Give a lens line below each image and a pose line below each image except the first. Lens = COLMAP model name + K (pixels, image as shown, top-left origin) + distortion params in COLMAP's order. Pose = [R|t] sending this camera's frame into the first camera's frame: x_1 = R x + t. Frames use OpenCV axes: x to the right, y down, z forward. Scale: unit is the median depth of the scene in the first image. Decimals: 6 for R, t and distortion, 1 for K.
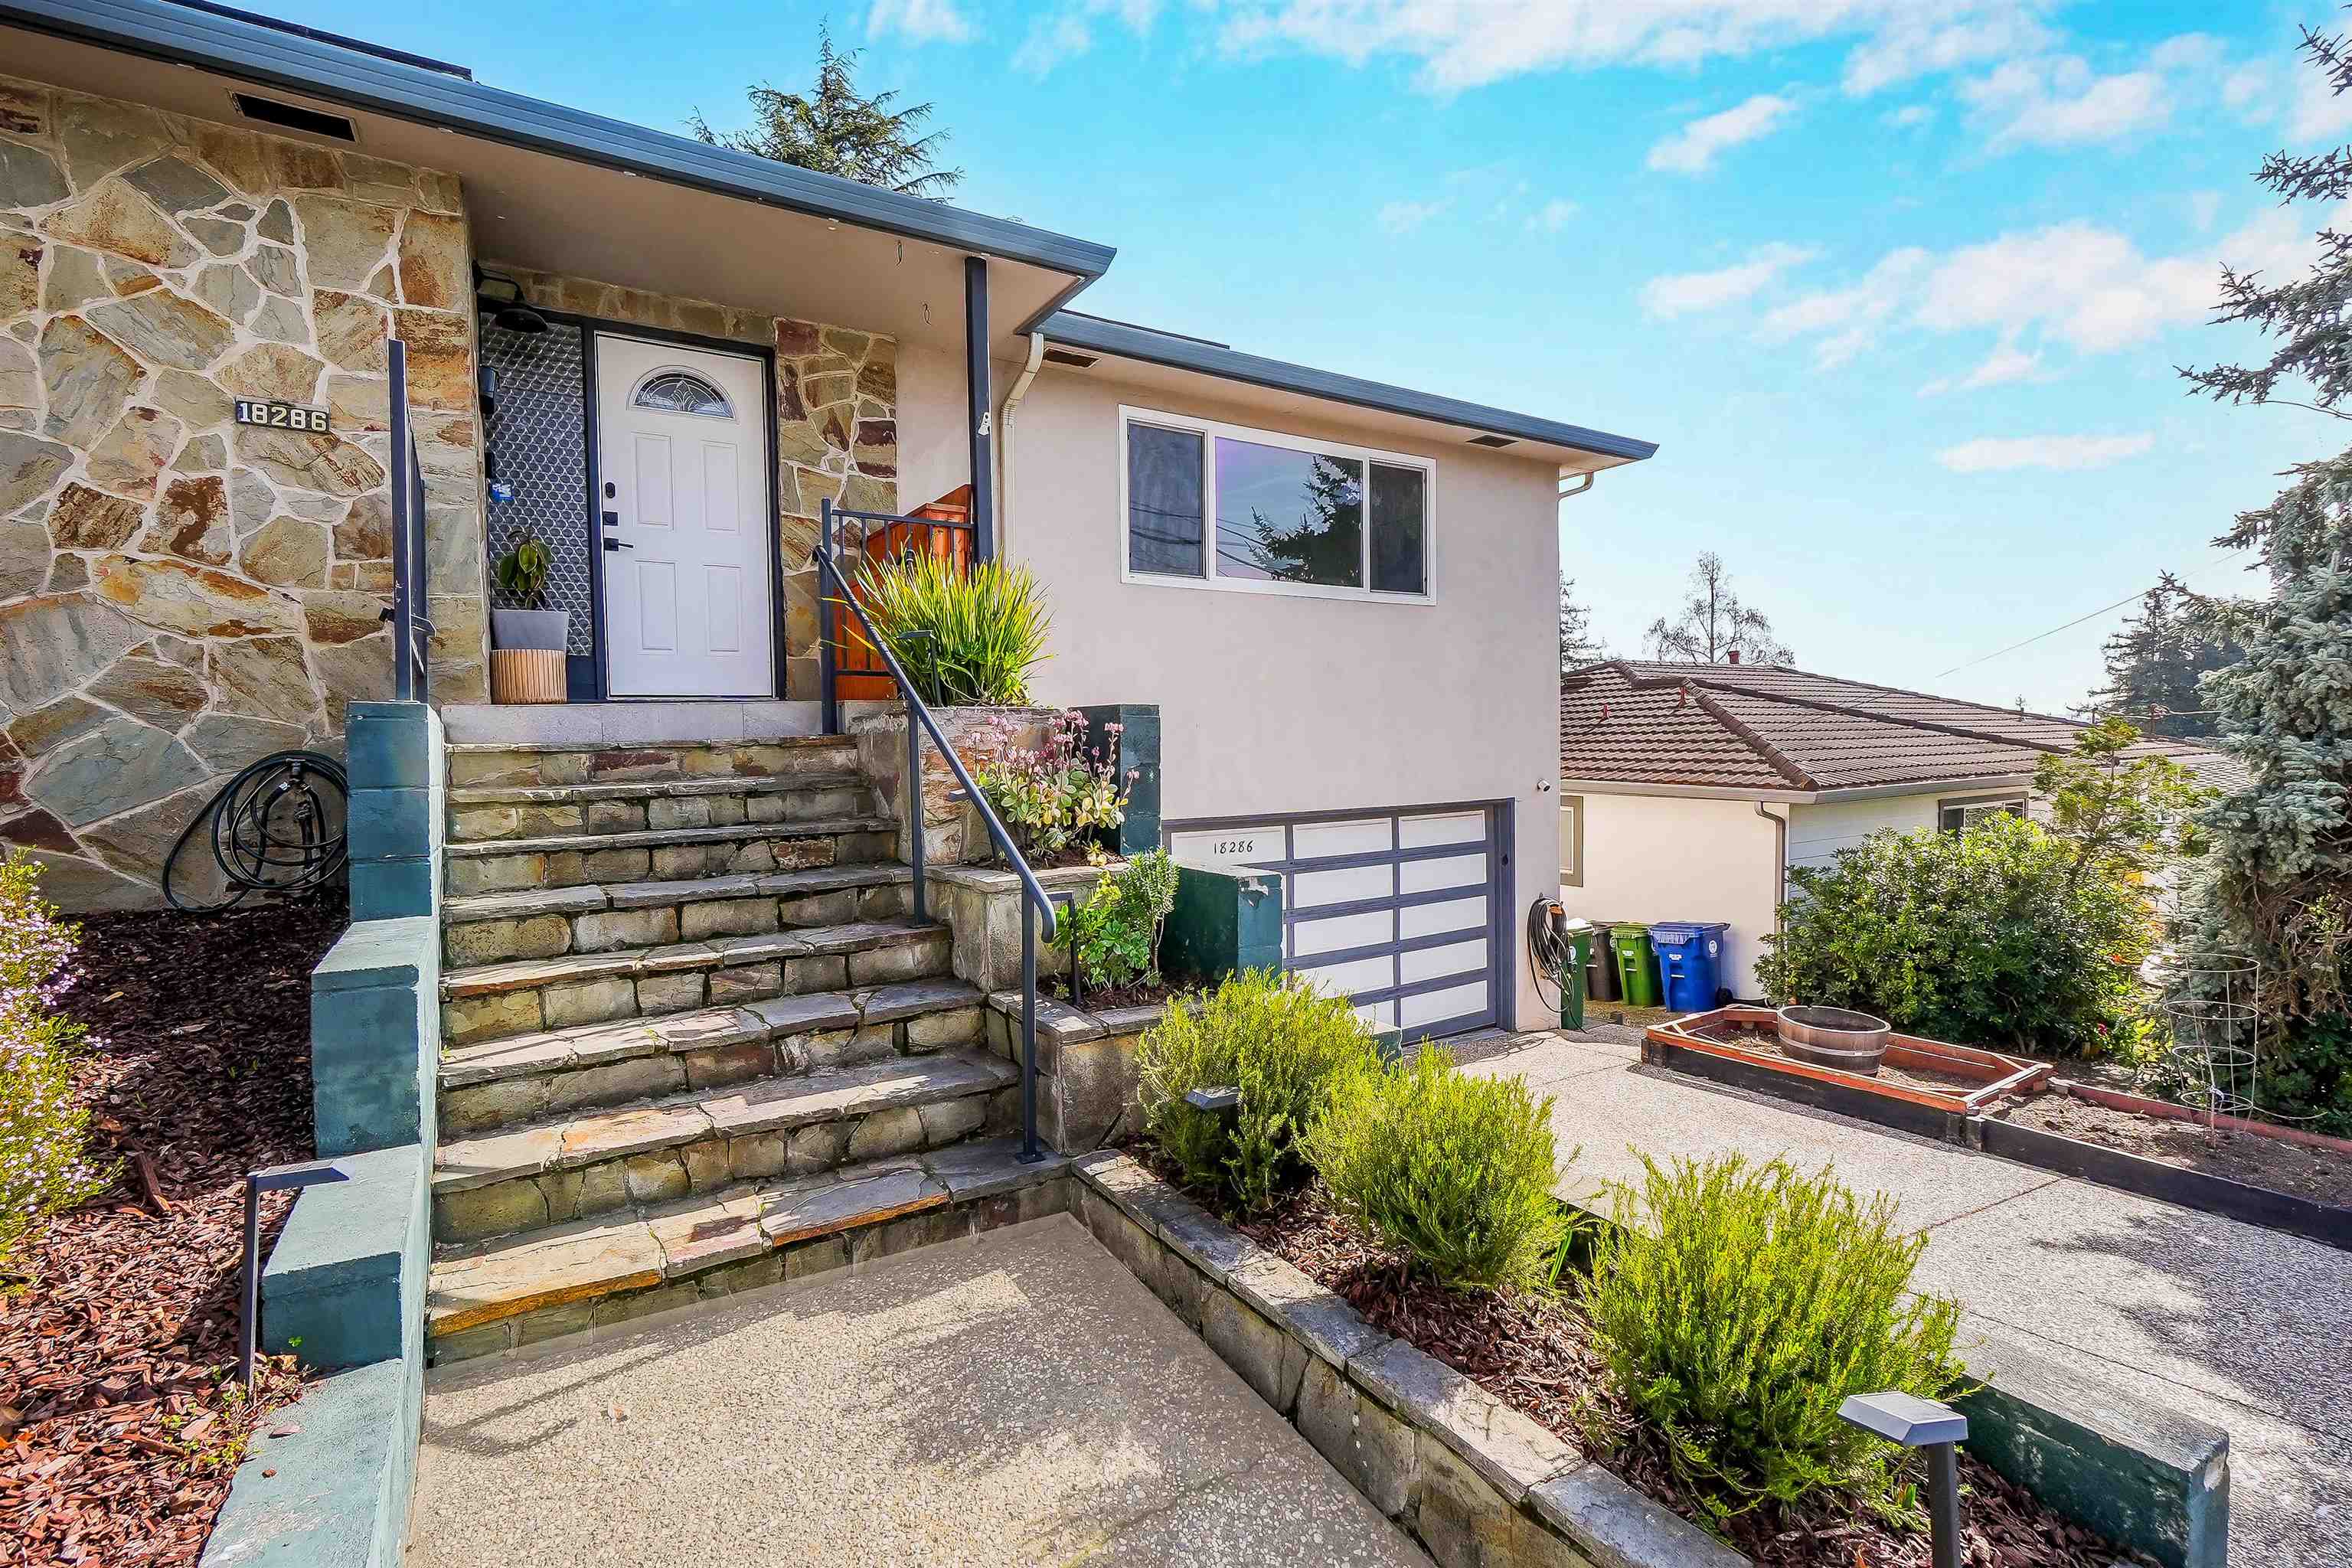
lens RADIAL K [[1032.0, 0, 1151.4], [0, 1032.0, 781.2], [0, 0, 1]] dist [-0.009362, 0.004430]
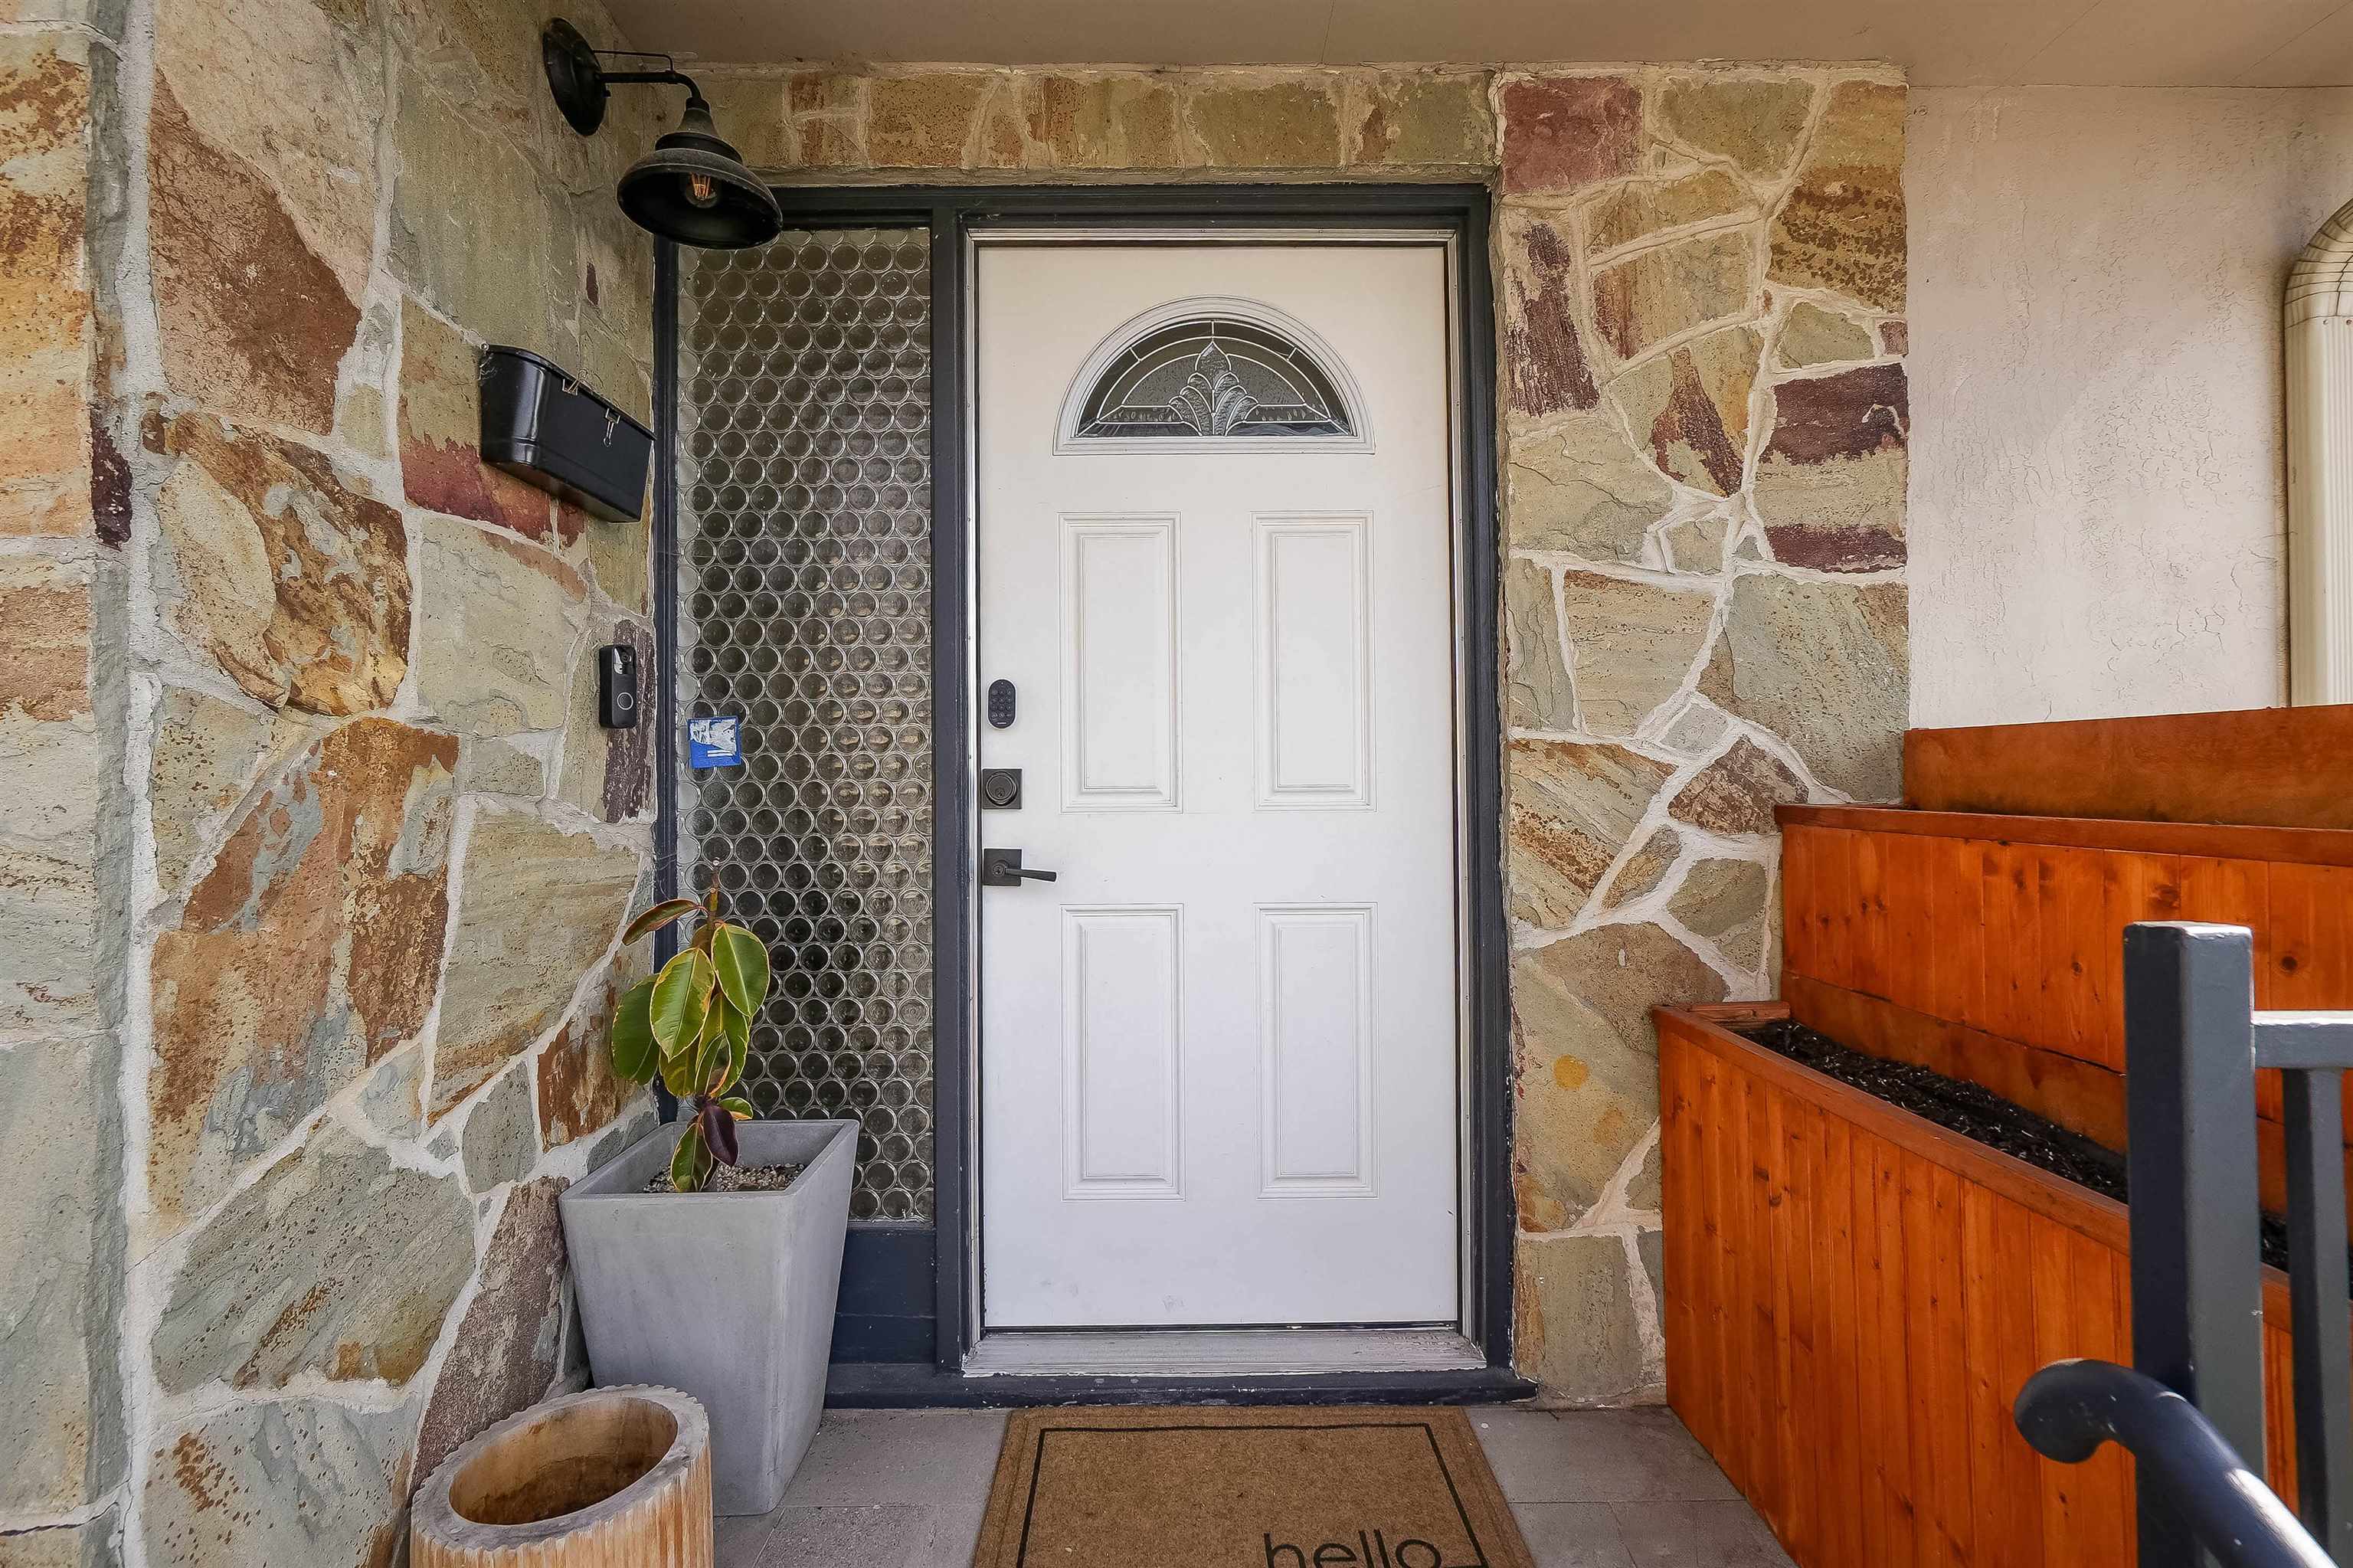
lens RADIAL K [[1032.5, 0, 1175.0], [0, 1032.5, 787.1], [0, 0, 1]] dist [-0.009362, 0.004430]
pose [[0.880860, -0.000059, -0.473376, -0.337902], [-0.019579, 0.999140, -0.036556, -0.258215], [0.472971, 0.041469, 0.880102, 0.776531]]
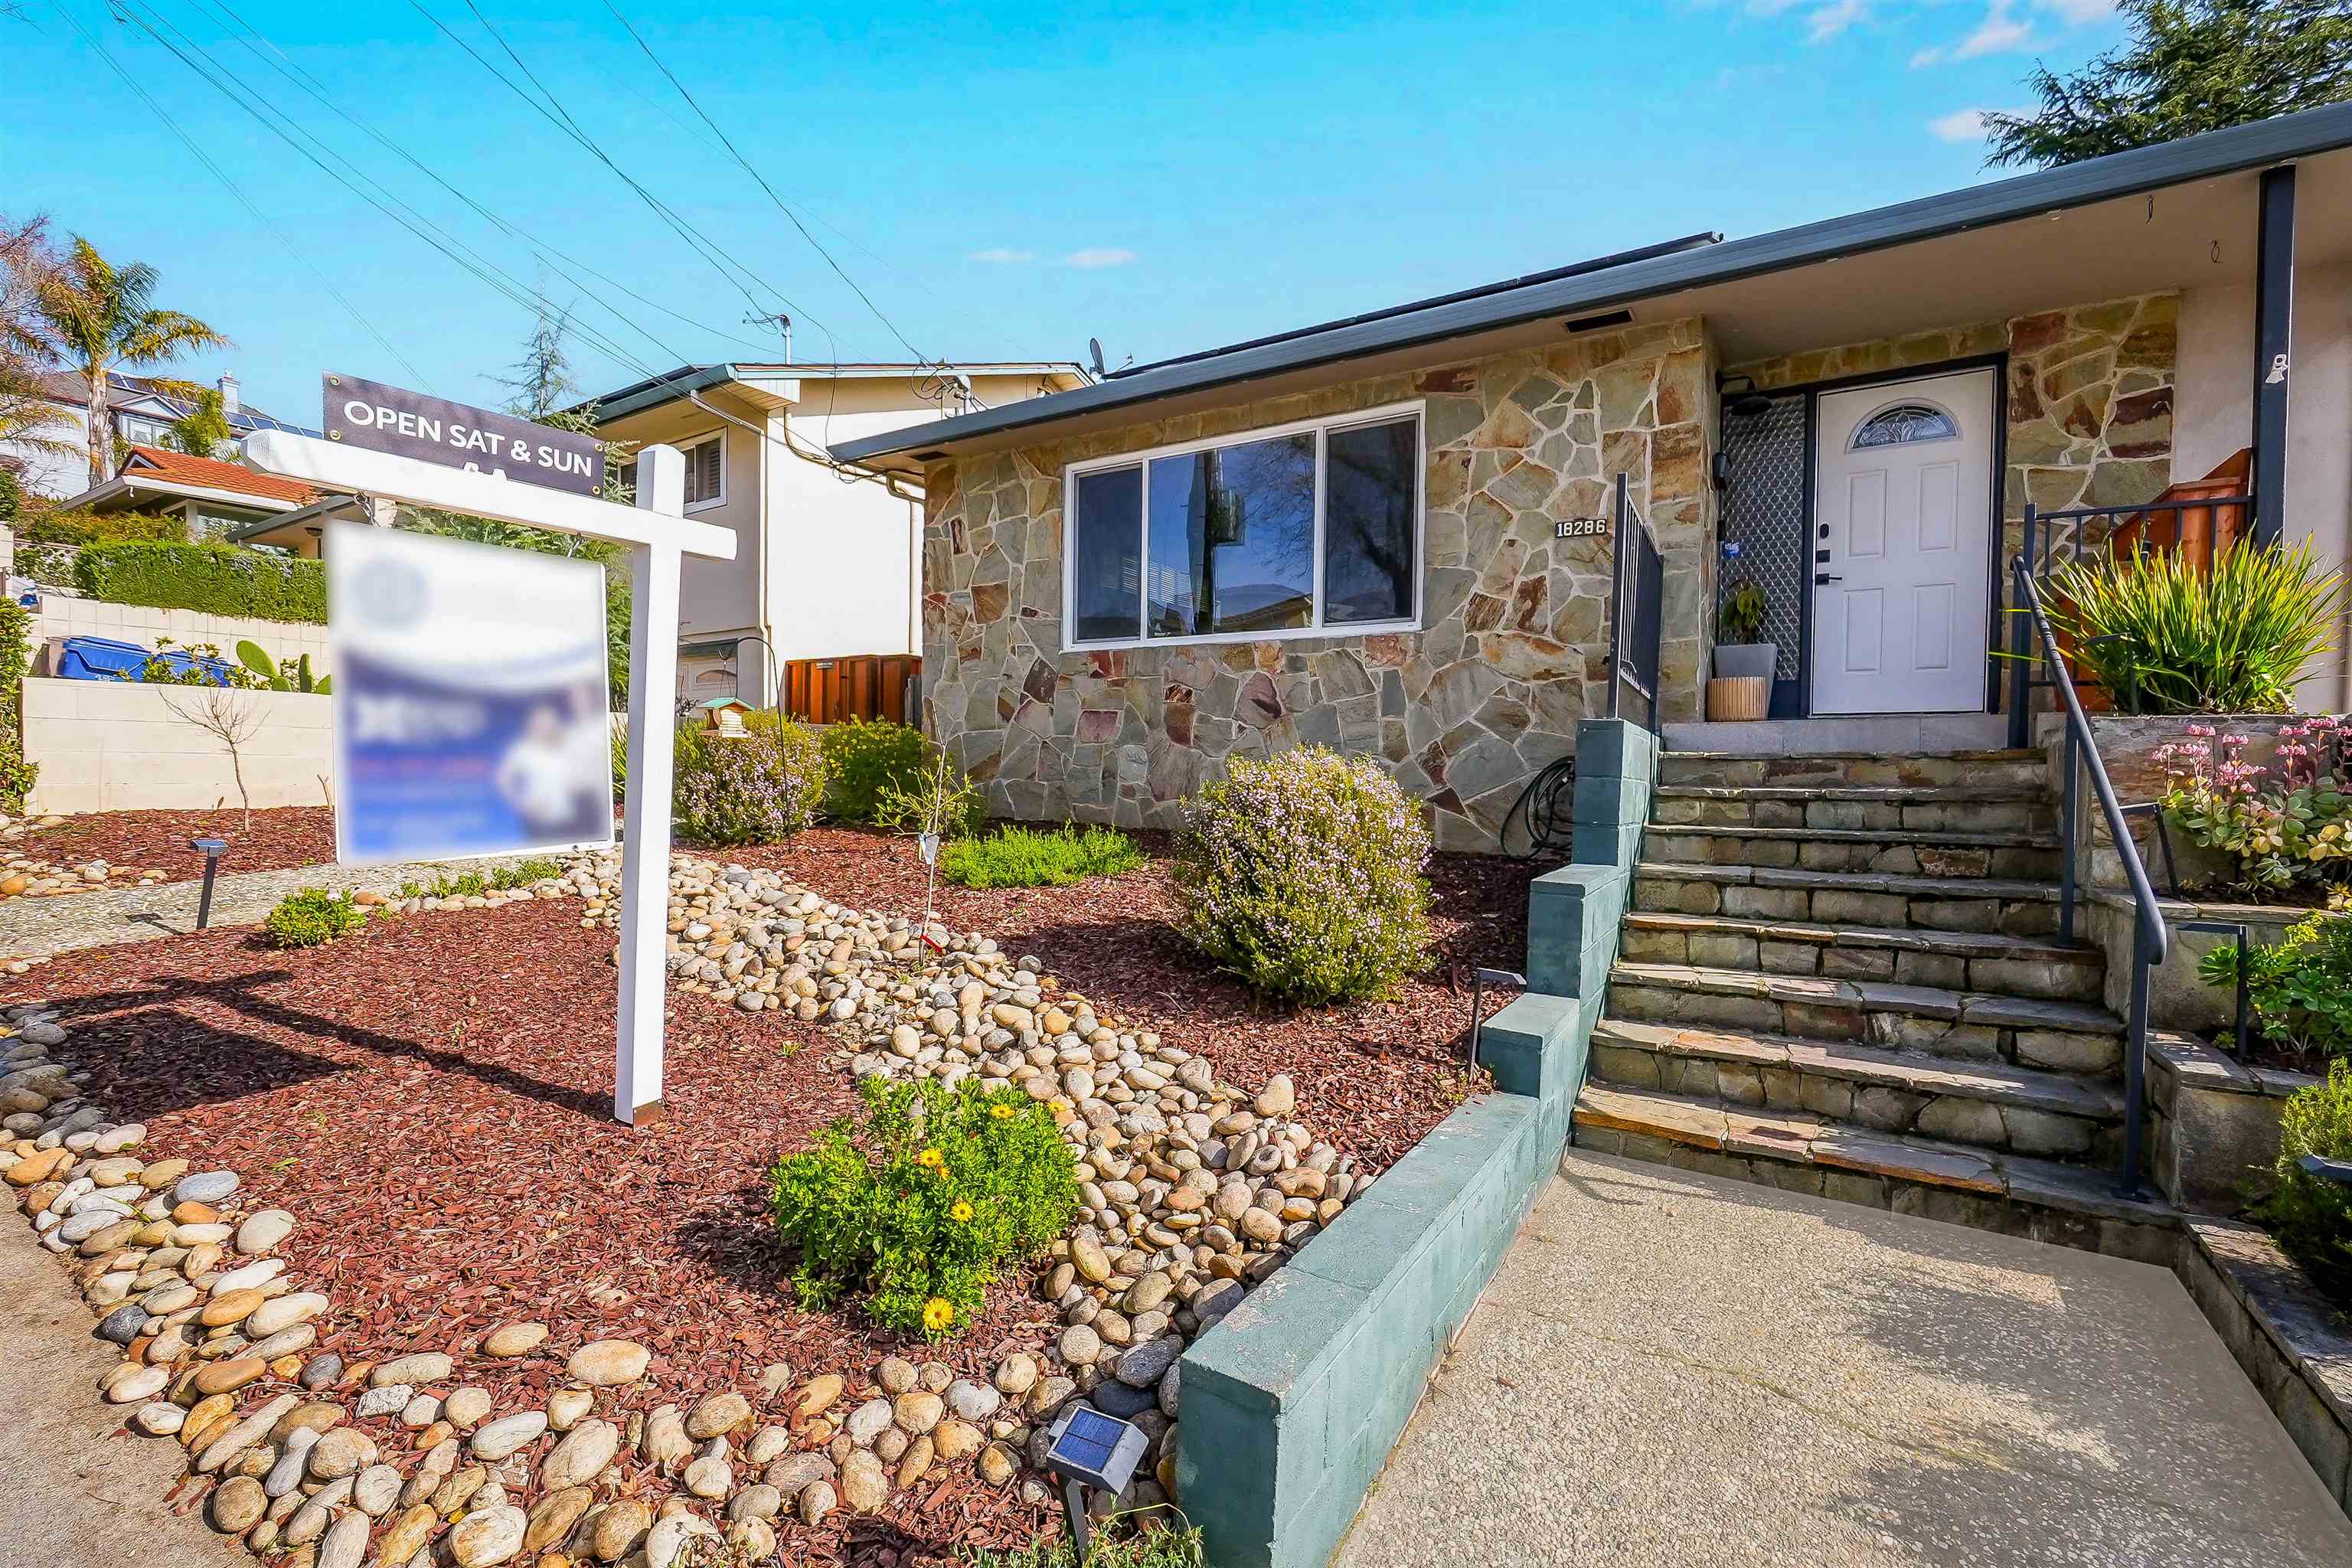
lens RADIAL K [[1032.0, 0, 1198.3], [0, 1032.0, 790.7], [0, 0, 1]] dist [-0.009362, 0.004430]
pose [[0.453131, 0.042330, -0.890438, 0.183403], [-0.057208, 0.998194, 0.018340, 0.018533], [0.889606, 0.042630, 0.454735, -0.108042]]
